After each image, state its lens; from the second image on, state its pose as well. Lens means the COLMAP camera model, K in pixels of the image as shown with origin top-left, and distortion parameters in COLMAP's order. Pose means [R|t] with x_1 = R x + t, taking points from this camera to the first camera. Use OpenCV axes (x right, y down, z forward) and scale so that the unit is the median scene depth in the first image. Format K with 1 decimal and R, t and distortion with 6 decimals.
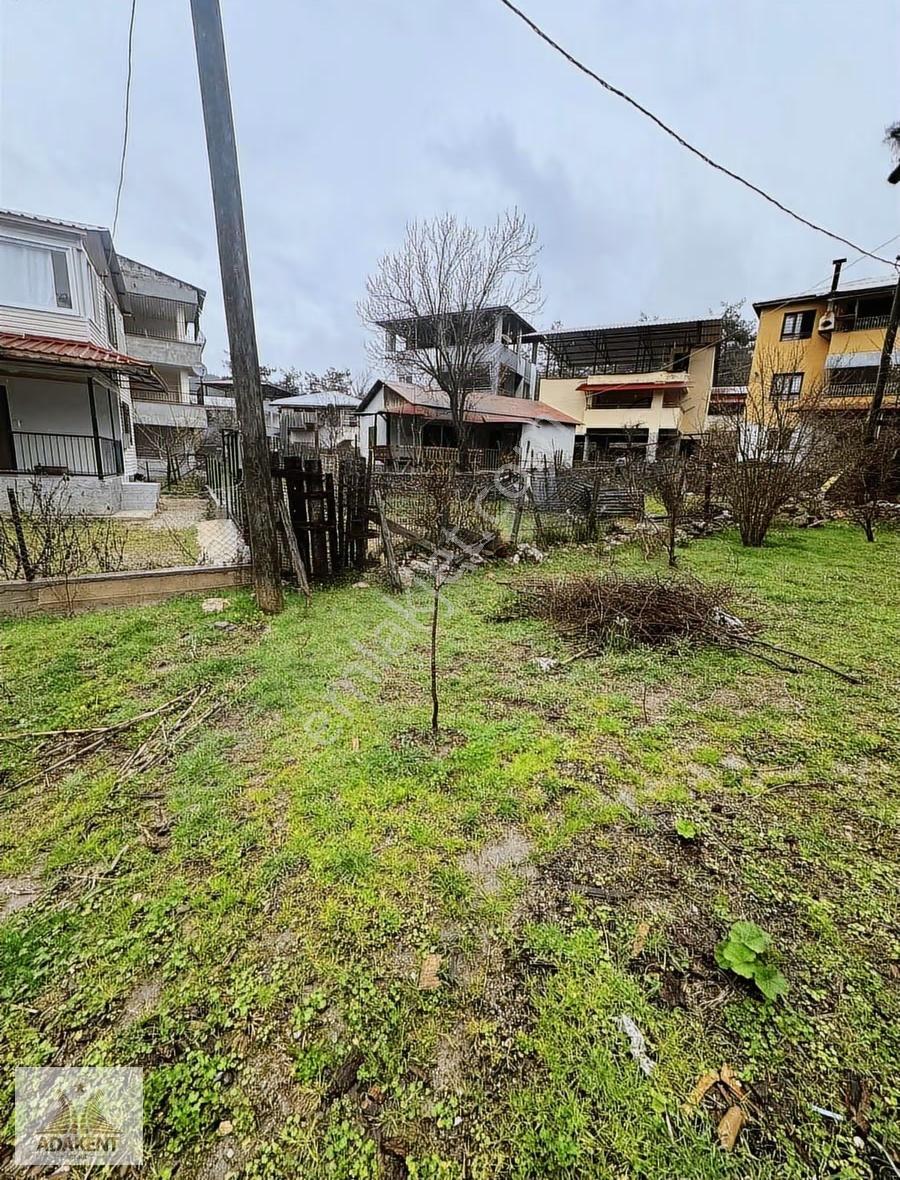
lens RADIAL K [[481.6, 0, 447.9], [0, 481.6, 575.6], [0, 0, 1]] dist [0.002026, 0.000100]
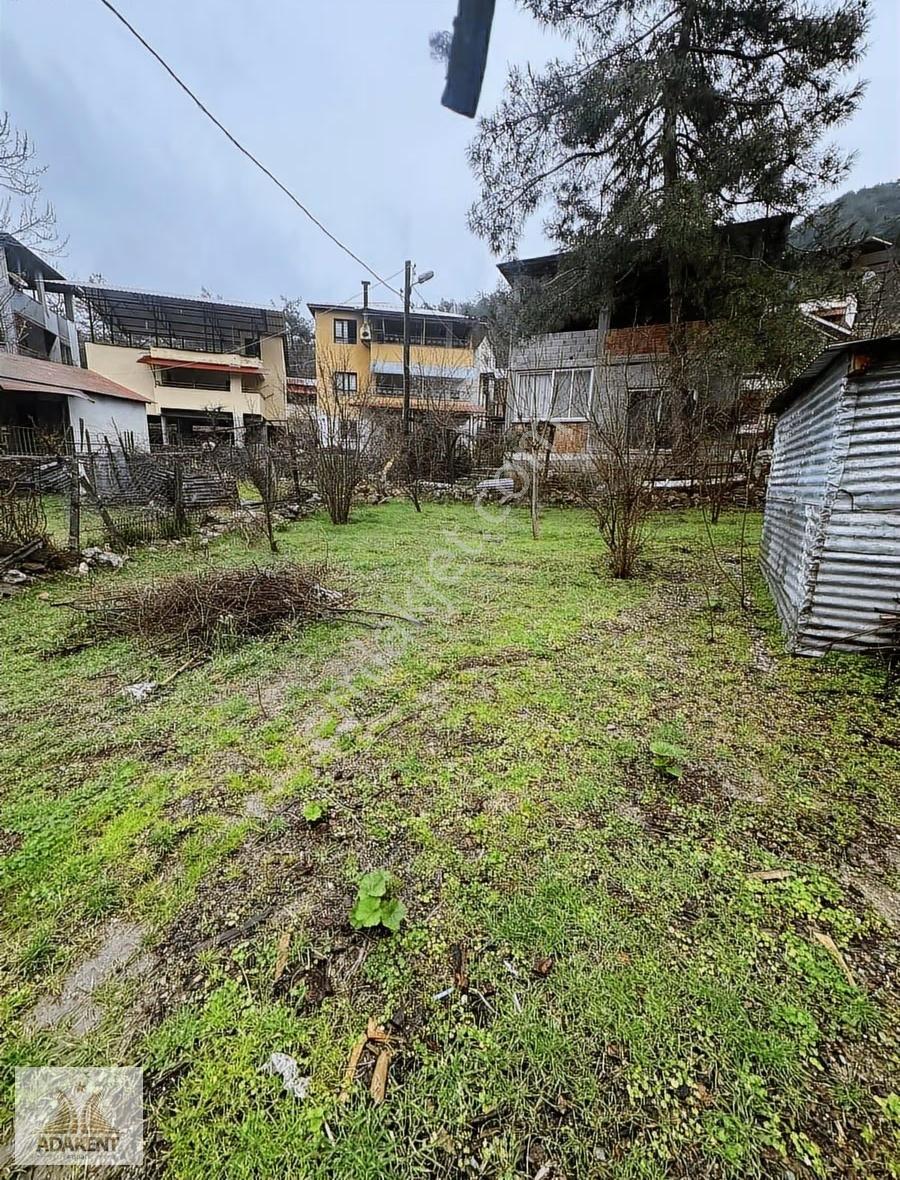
lens RADIAL K [[481.6, 0, 451.7], [0, 481.6, 577.7], [0, 0, 1]] dist [0.002026, 0.000100]
pose [[0.707221, -0.171101, 0.685976, 0.032616], [0.148821, 0.984561, 0.092146, -0.003736], [-0.691152, 0.036920, 0.721766, 0.017351]]
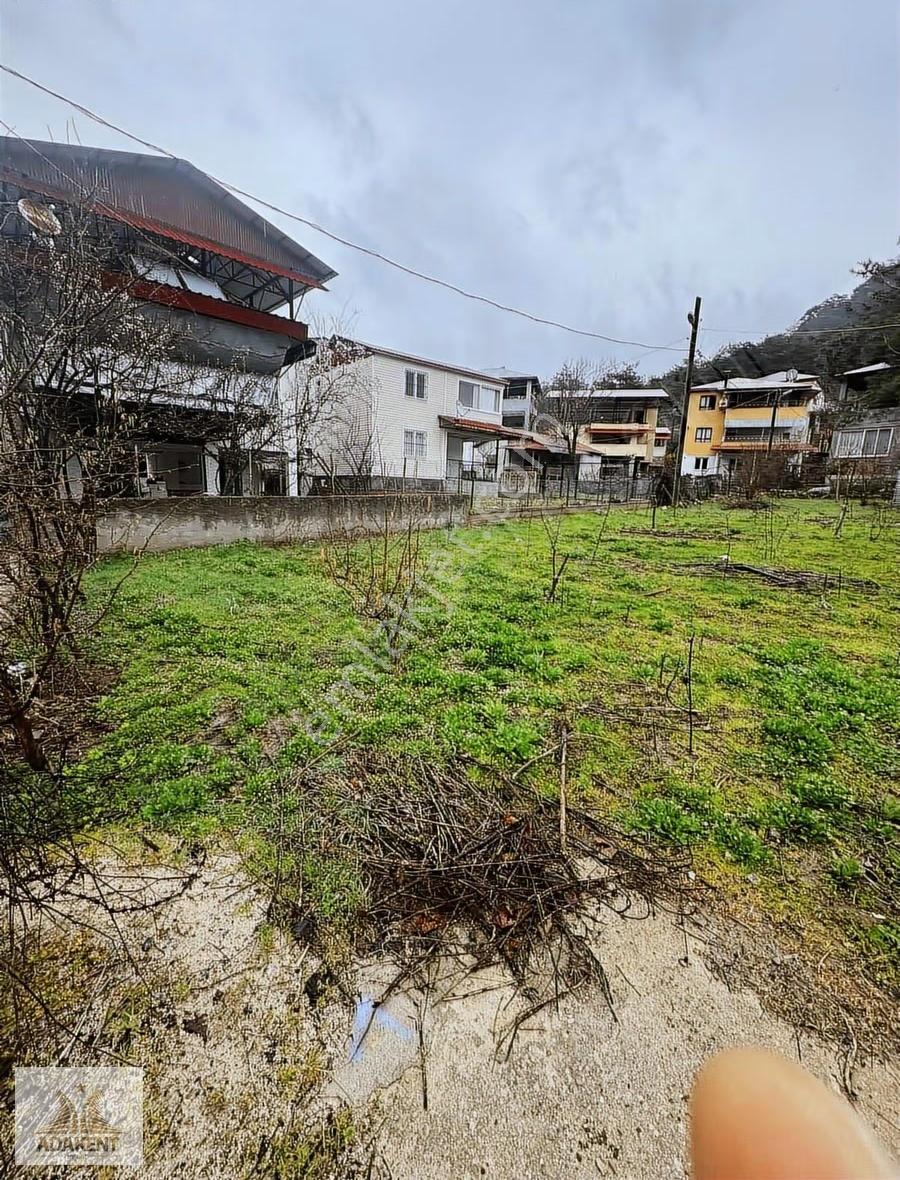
lens RADIAL K [[481.6, 0, 446.1], [0, 481.6, 577.7], [0, 0, 1]] dist [0.002026, 0.000100]
pose [[0.971825, -0.053196, 0.229621, -3.563554], [0.059664, 0.997991, -0.021310, 0.676162], [-0.228026, 0.034409, 0.973047, -2.766465]]
